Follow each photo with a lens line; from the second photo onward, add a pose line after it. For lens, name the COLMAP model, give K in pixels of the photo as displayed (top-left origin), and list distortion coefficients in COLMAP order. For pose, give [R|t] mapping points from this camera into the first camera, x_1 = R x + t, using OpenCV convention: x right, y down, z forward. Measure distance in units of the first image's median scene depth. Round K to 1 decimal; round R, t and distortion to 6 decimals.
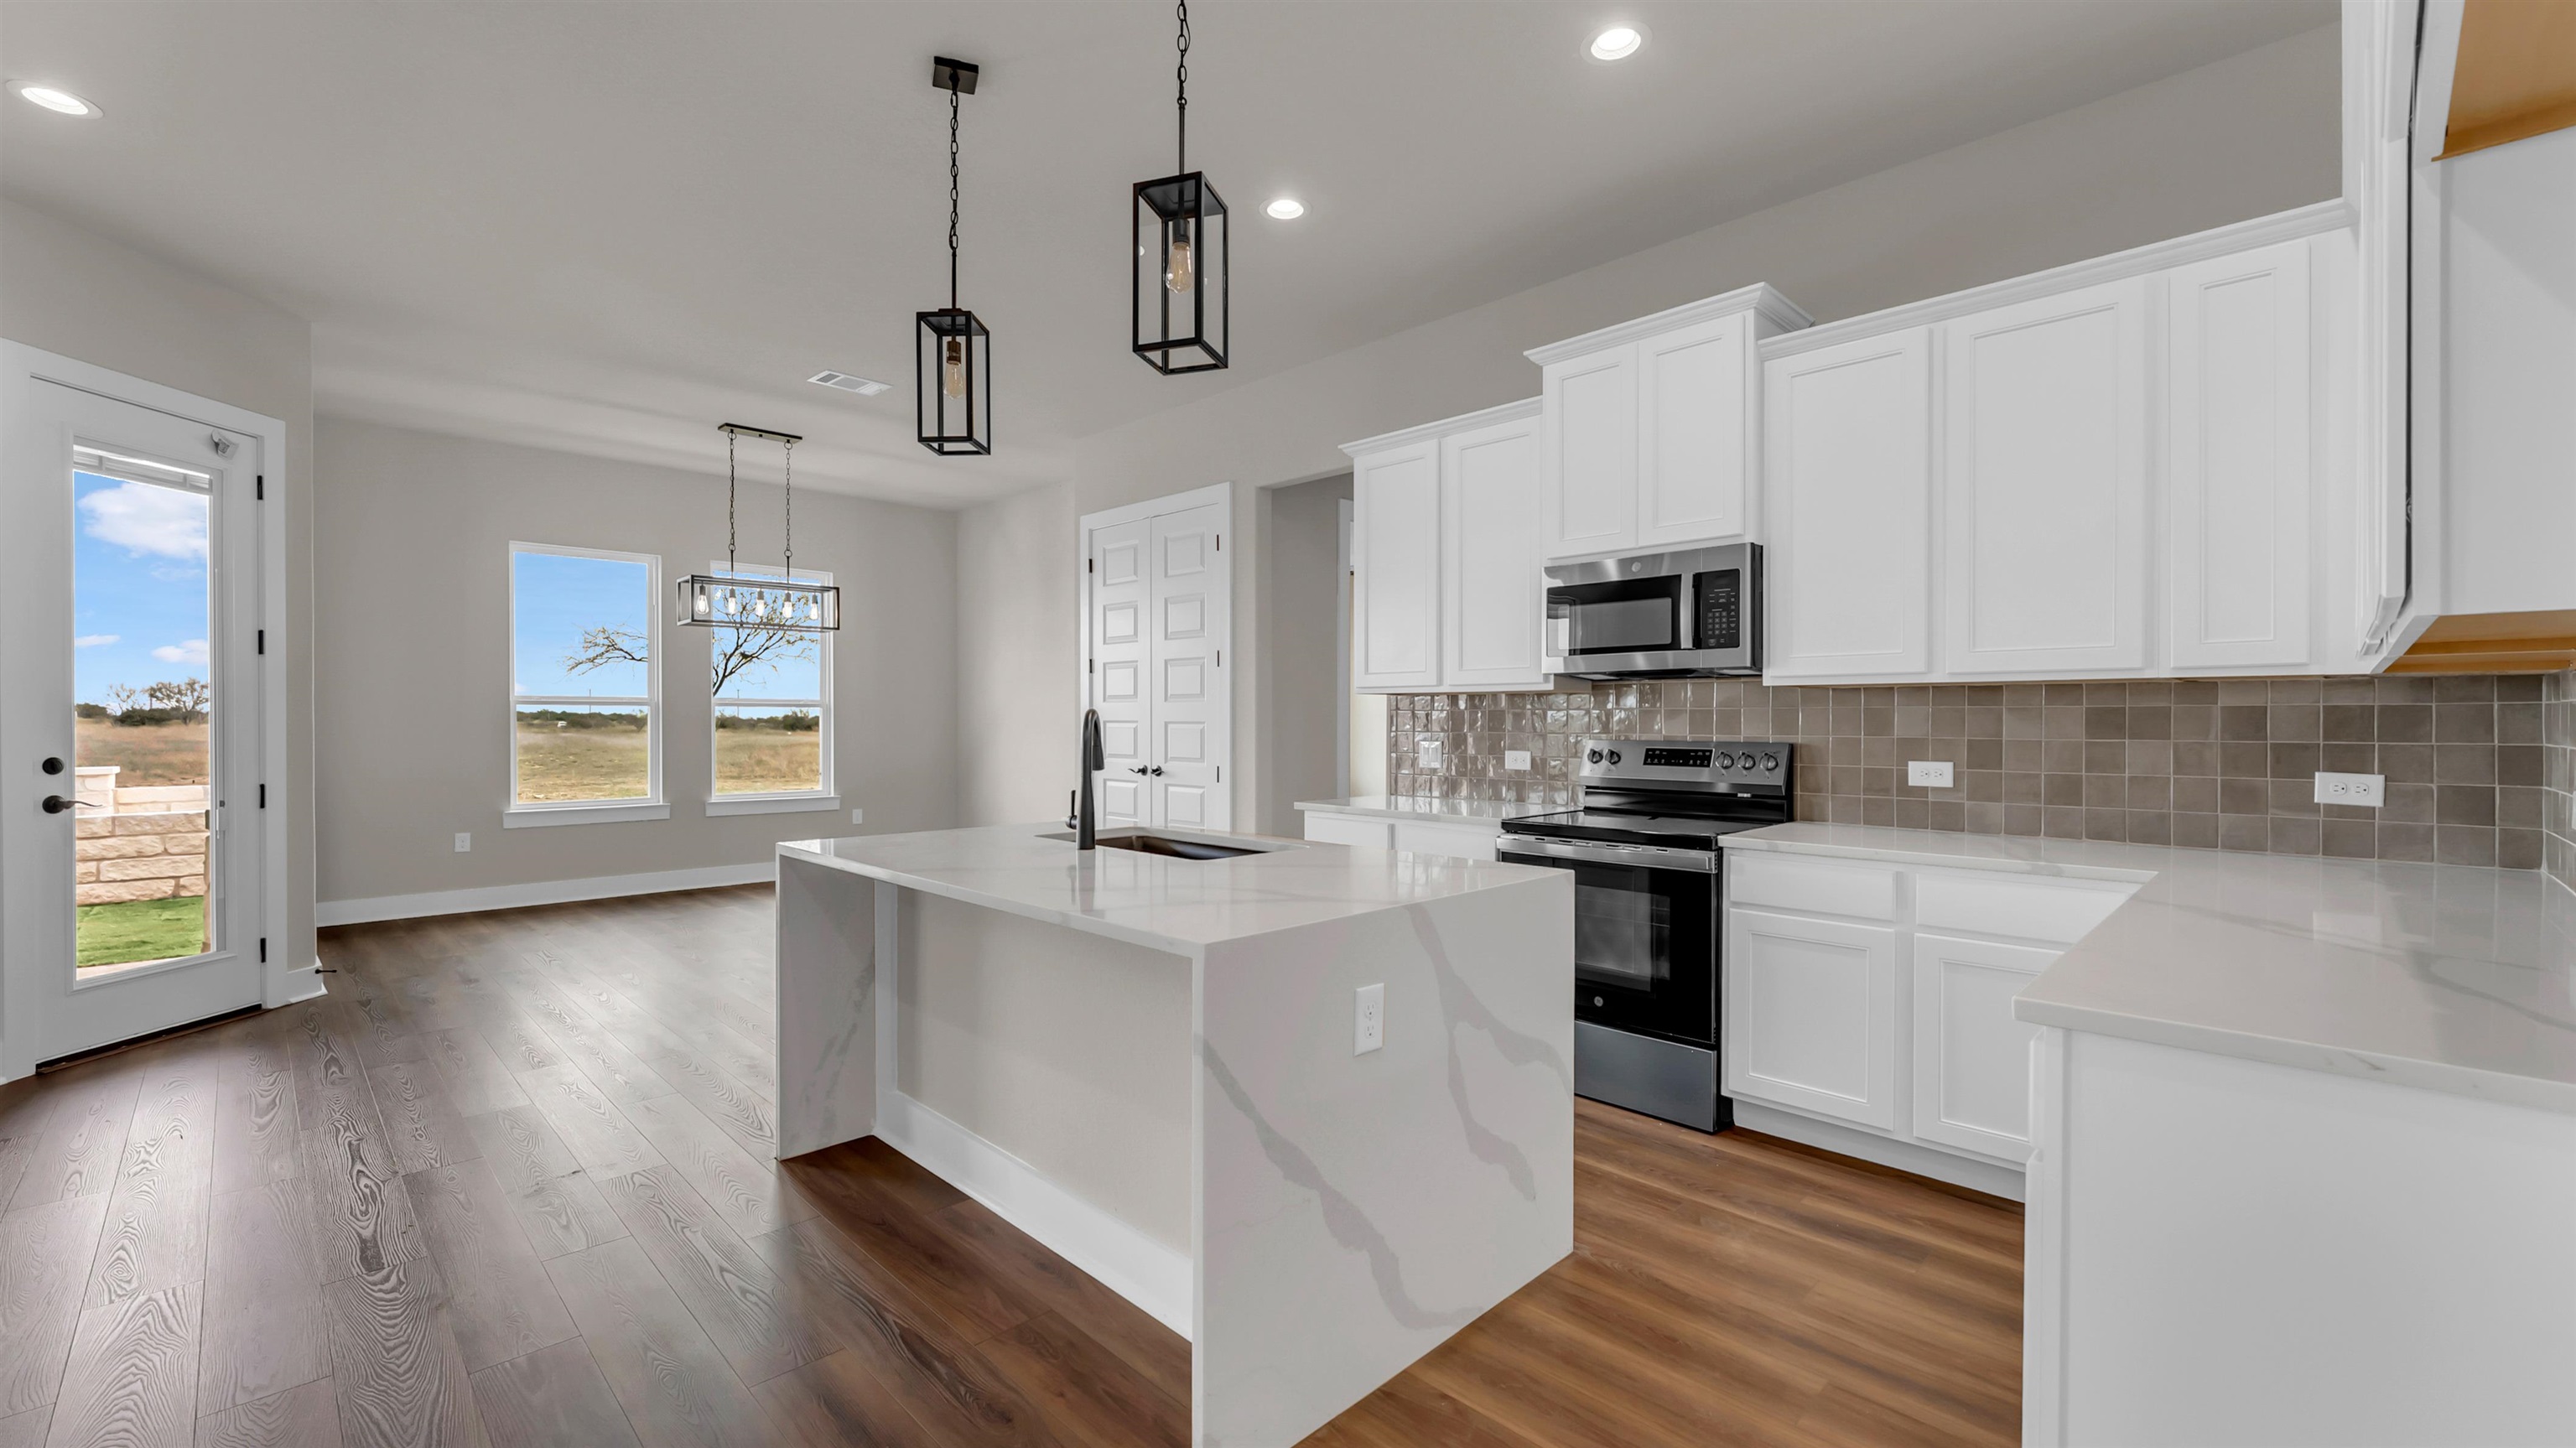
lens RADIAL K [[1043.2, 0, 1290.6], [0, 1043.2, 722.4], [0, 0, 1]] dist [-0.001730, -0.000554]
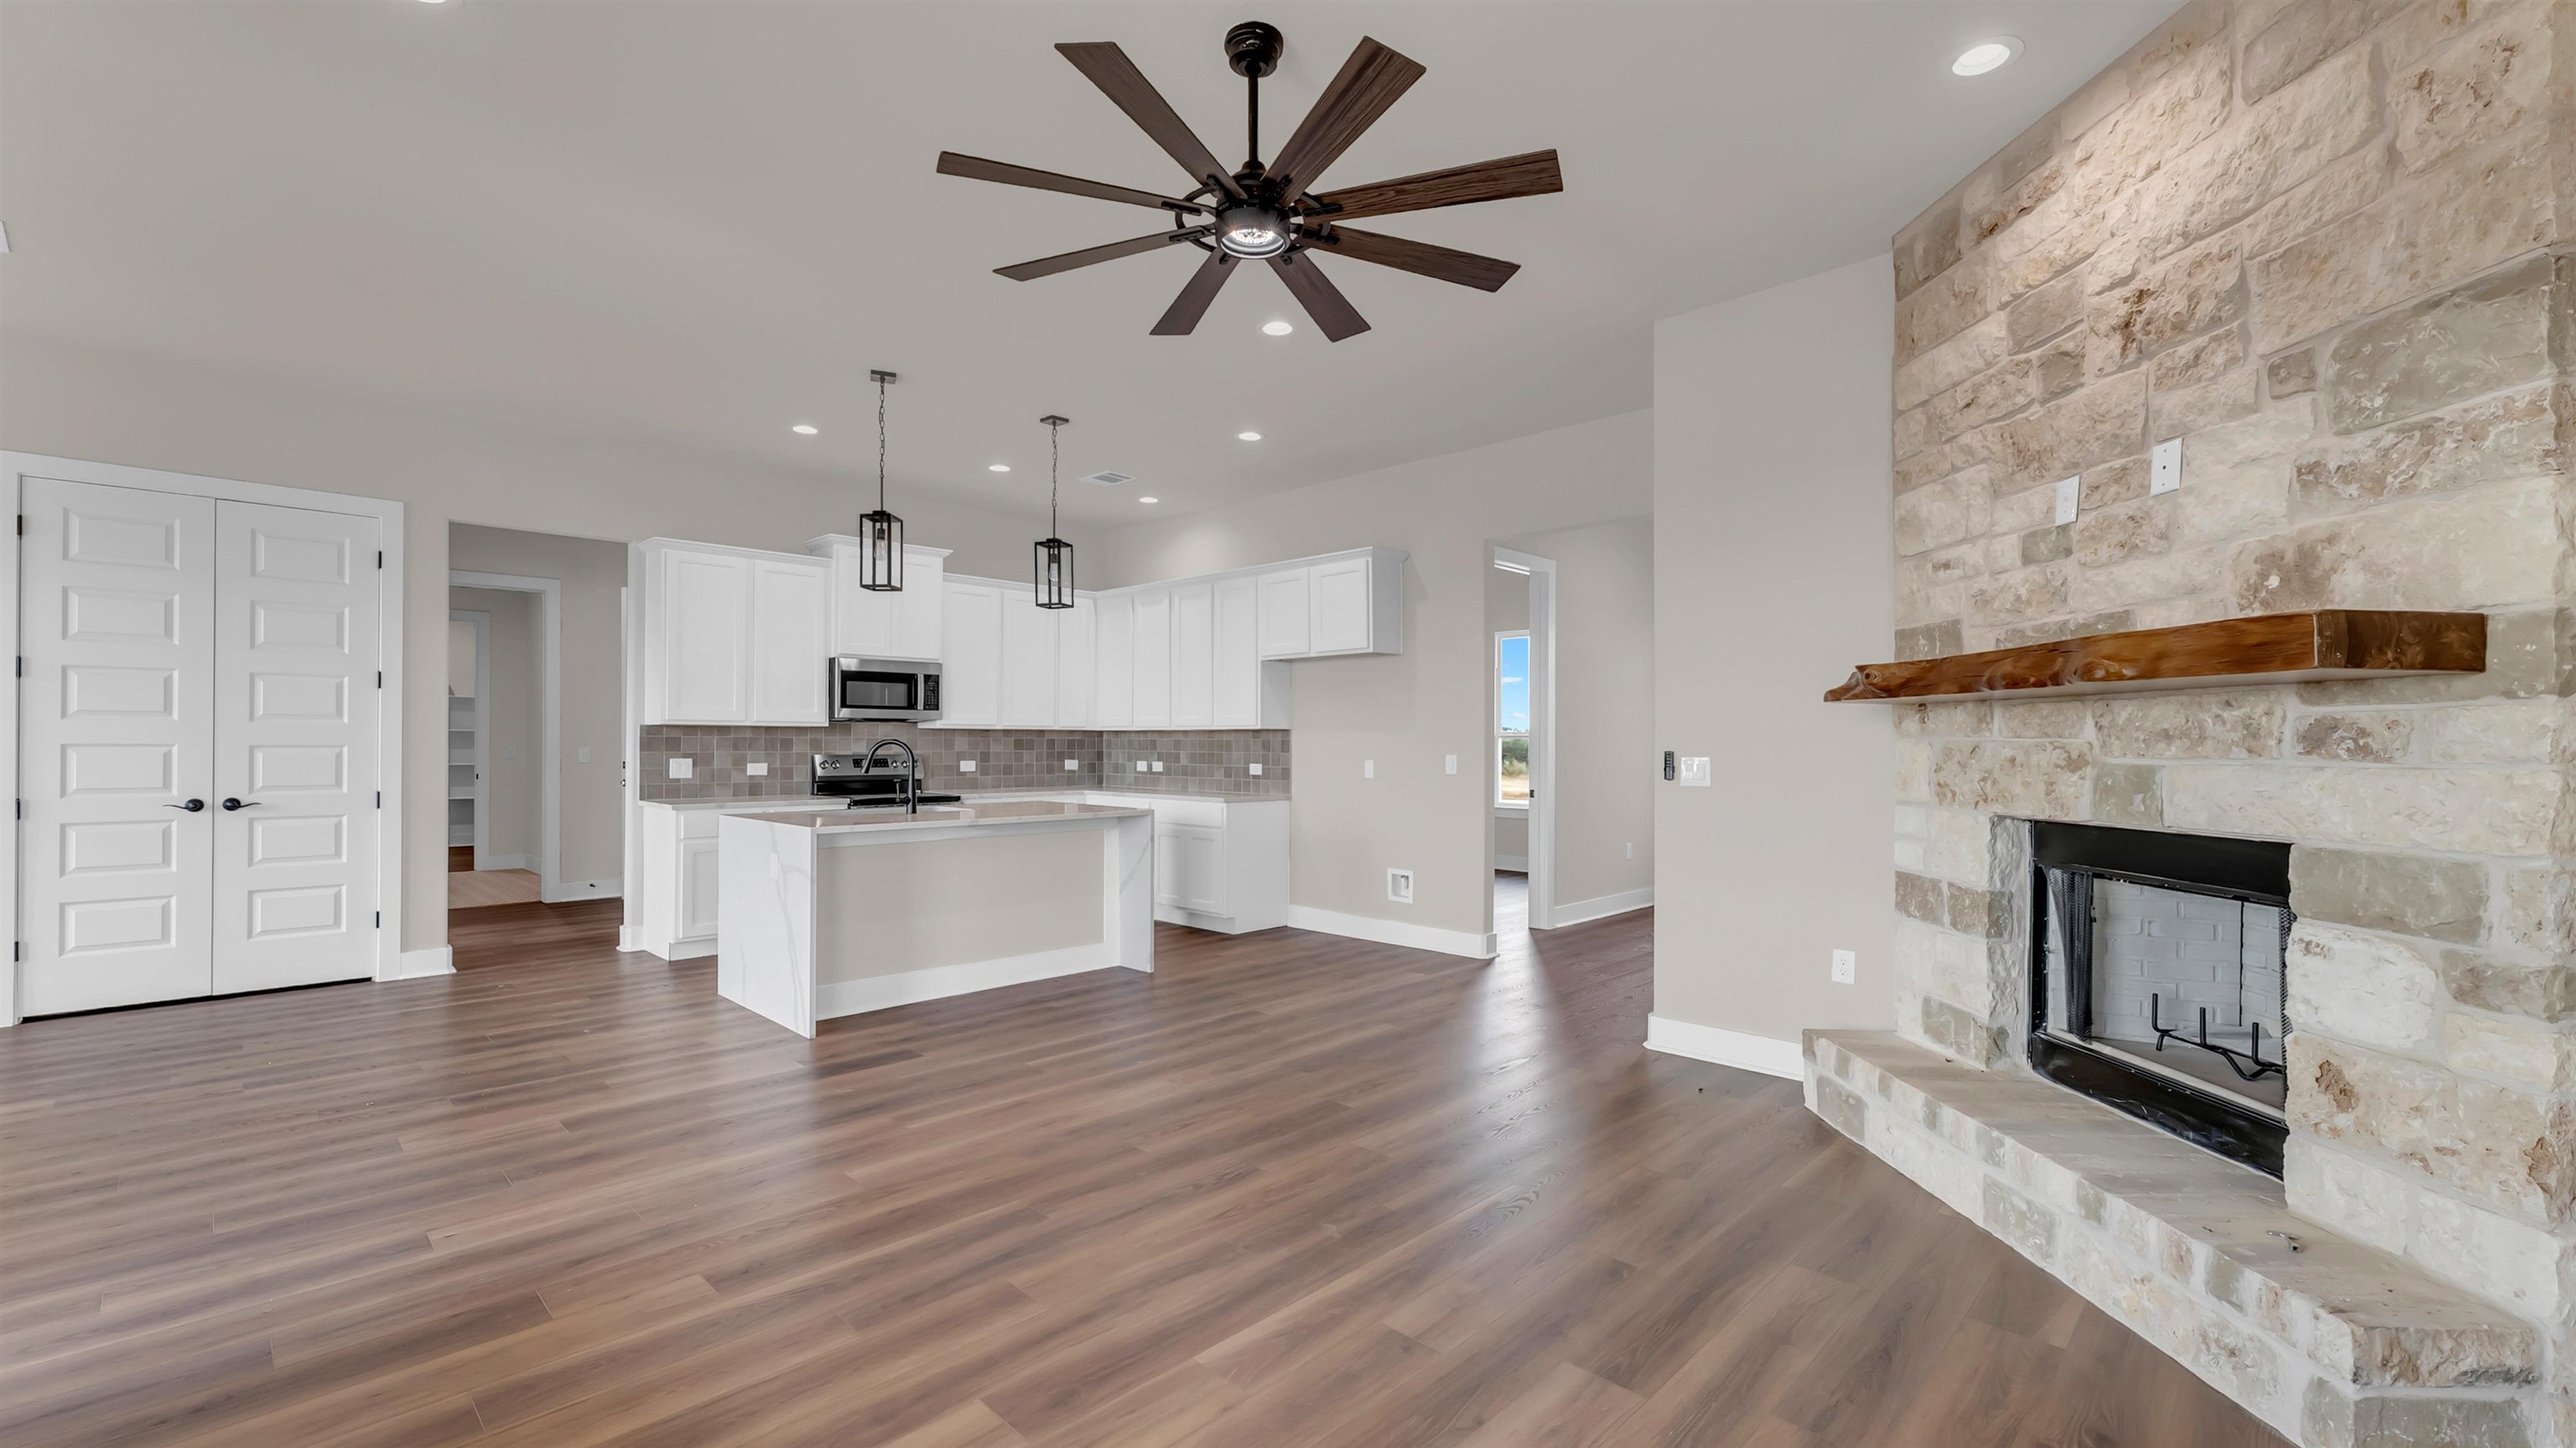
lens RADIAL K [[1084.5, 0, 1292.6], [0, 1084.5, 744.4], [0, 0, 1]] dist [0.000052, -0.000093]
pose [[-0.015091, -0.003090, 0.999881, -0.958683], [-0.000374, 0.999995, 0.003085, -0.004110], [-0.999886, -0.000328, -0.015092, 0.148522]]
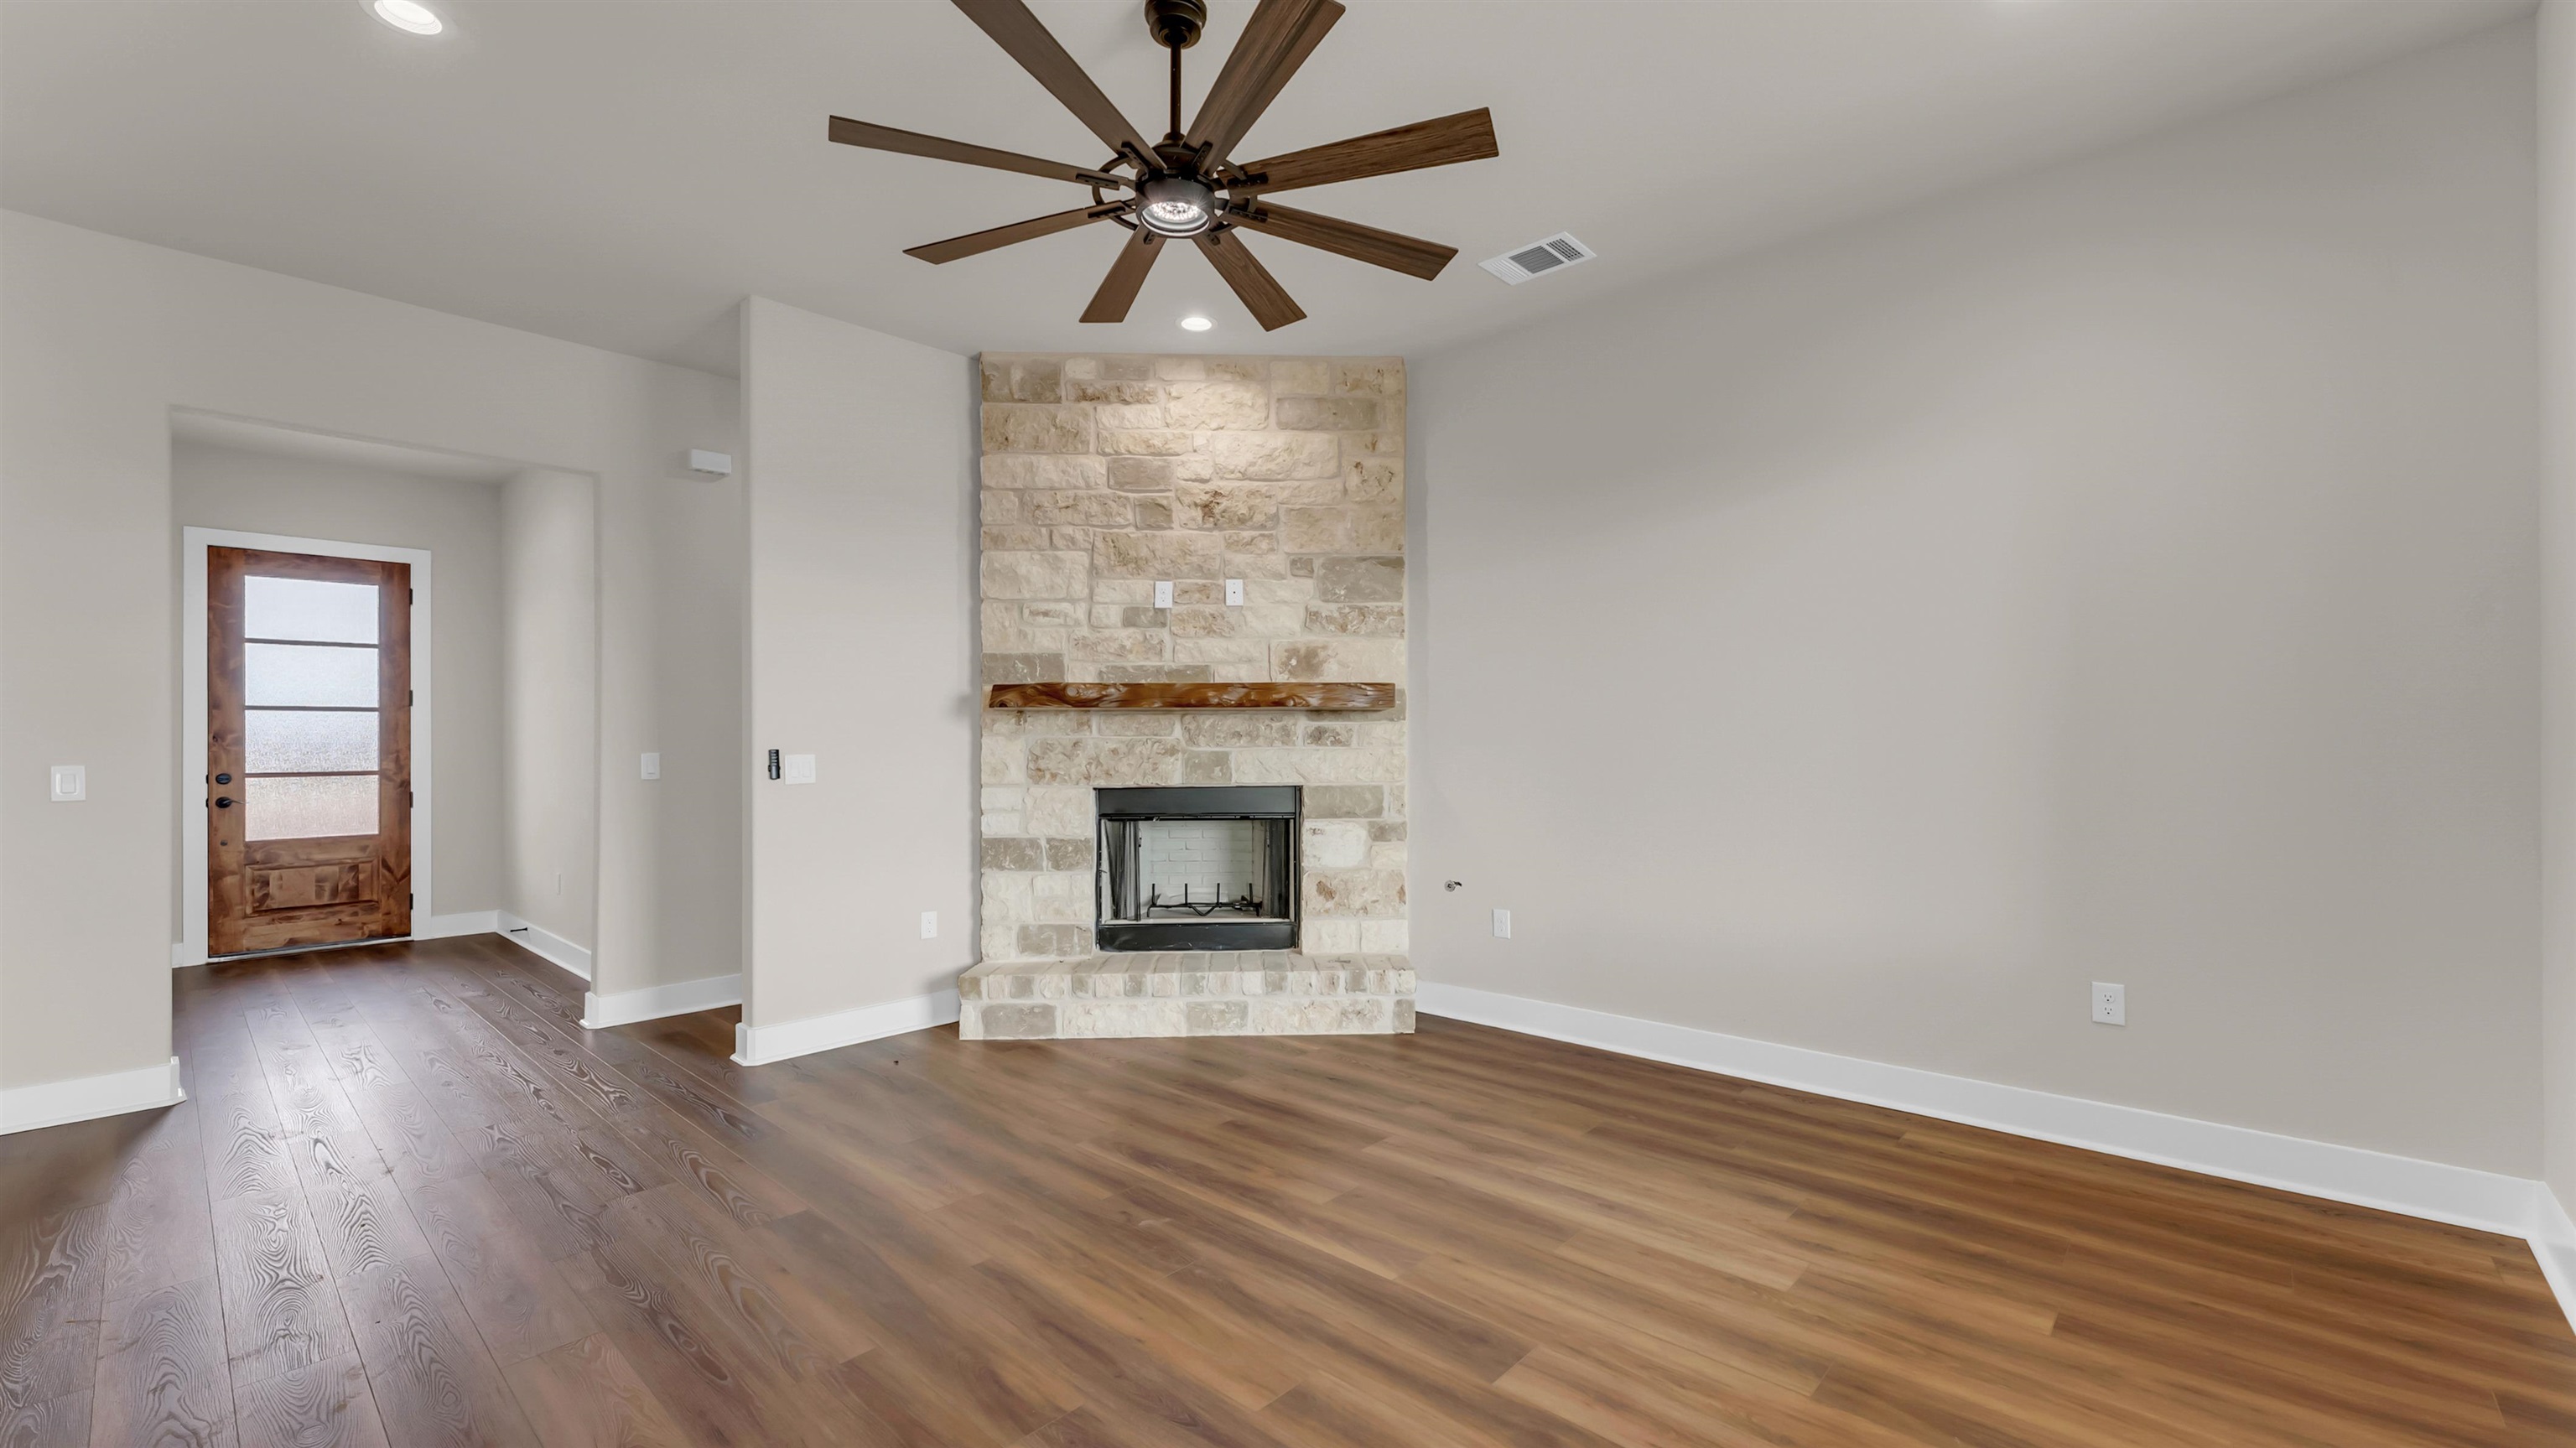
lens RADIAL K [[1042.9, 0, 1297.7], [0, 1042.9, 738.4], [0, 0, 1]] dist [-0.000541, -0.000043]
pose [[-0.999031, 0.002196, -0.043950, -0.560432], [0.002031, 0.999991, 0.003805, -0.006566], [0.043958, 0.003712, -0.999026, 0.561990]]
